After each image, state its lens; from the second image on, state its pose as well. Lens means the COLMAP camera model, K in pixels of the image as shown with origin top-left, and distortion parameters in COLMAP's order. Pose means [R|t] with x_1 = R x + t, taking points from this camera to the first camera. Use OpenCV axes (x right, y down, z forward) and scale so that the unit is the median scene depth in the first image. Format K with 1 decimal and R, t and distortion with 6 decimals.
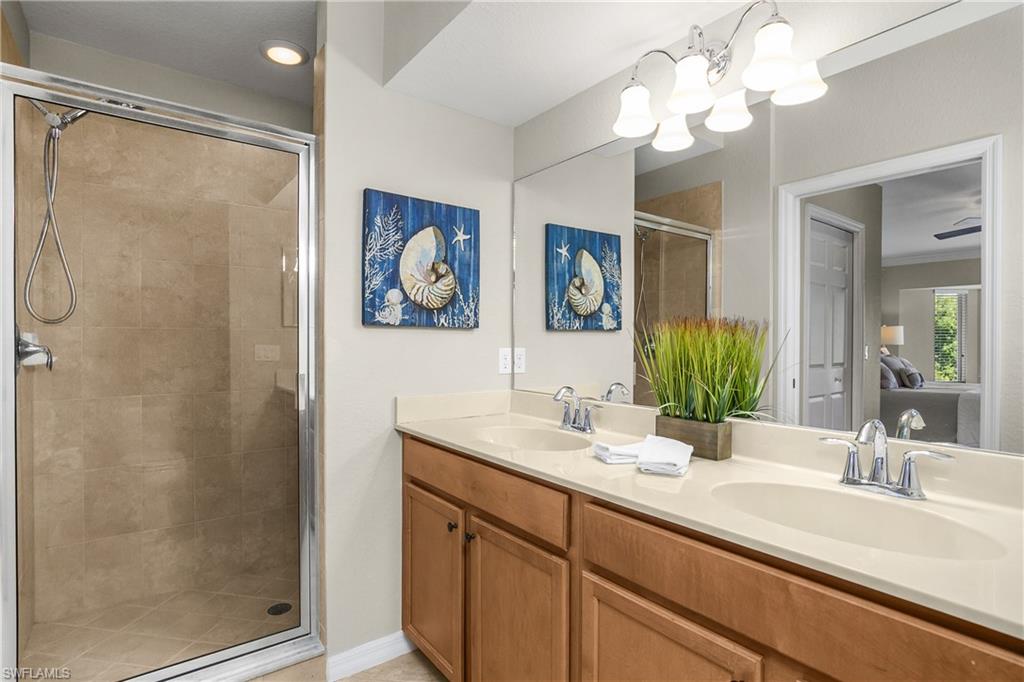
lens RADIAL K [[498.2, 0, 511.1], [0, 498.2, 340.9], [0, 0, 1]] dist [-0.015897, 0.001086]
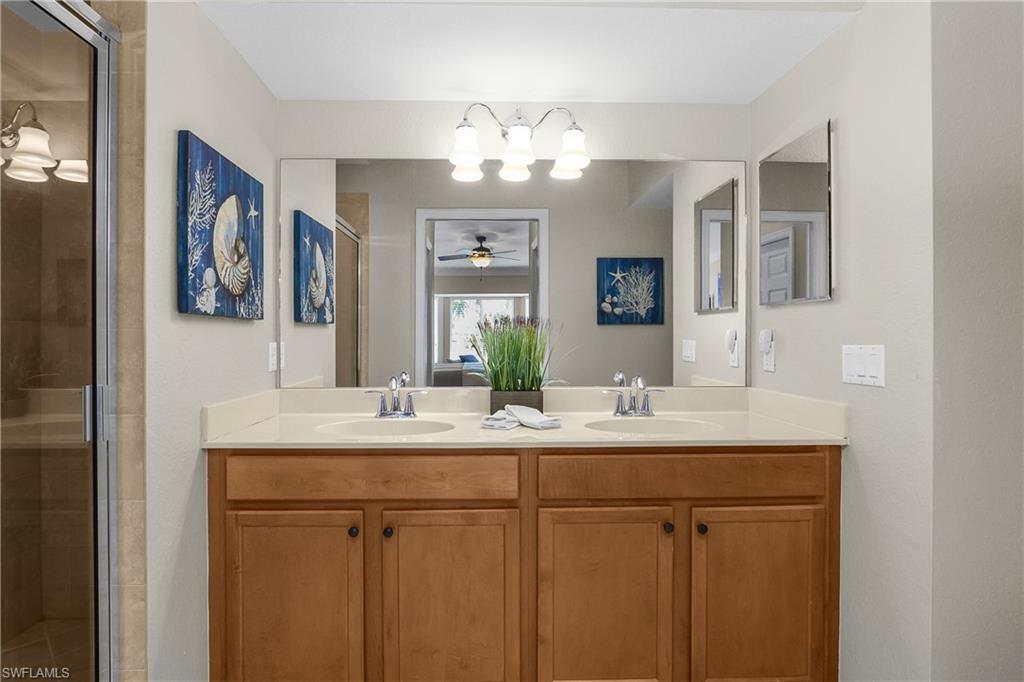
lens RADIAL K [[498.2, 0, 486.1], [0, 498.2, 333.3], [0, 0, 1]] dist [-0.015897, 0.001086]
pose [[0.605647, -0.001387, 0.795732, -0.584560], [0.003181, 0.999995, -0.000677, -0.000144], [-0.795727, 0.002941, 0.605648, 0.185051]]
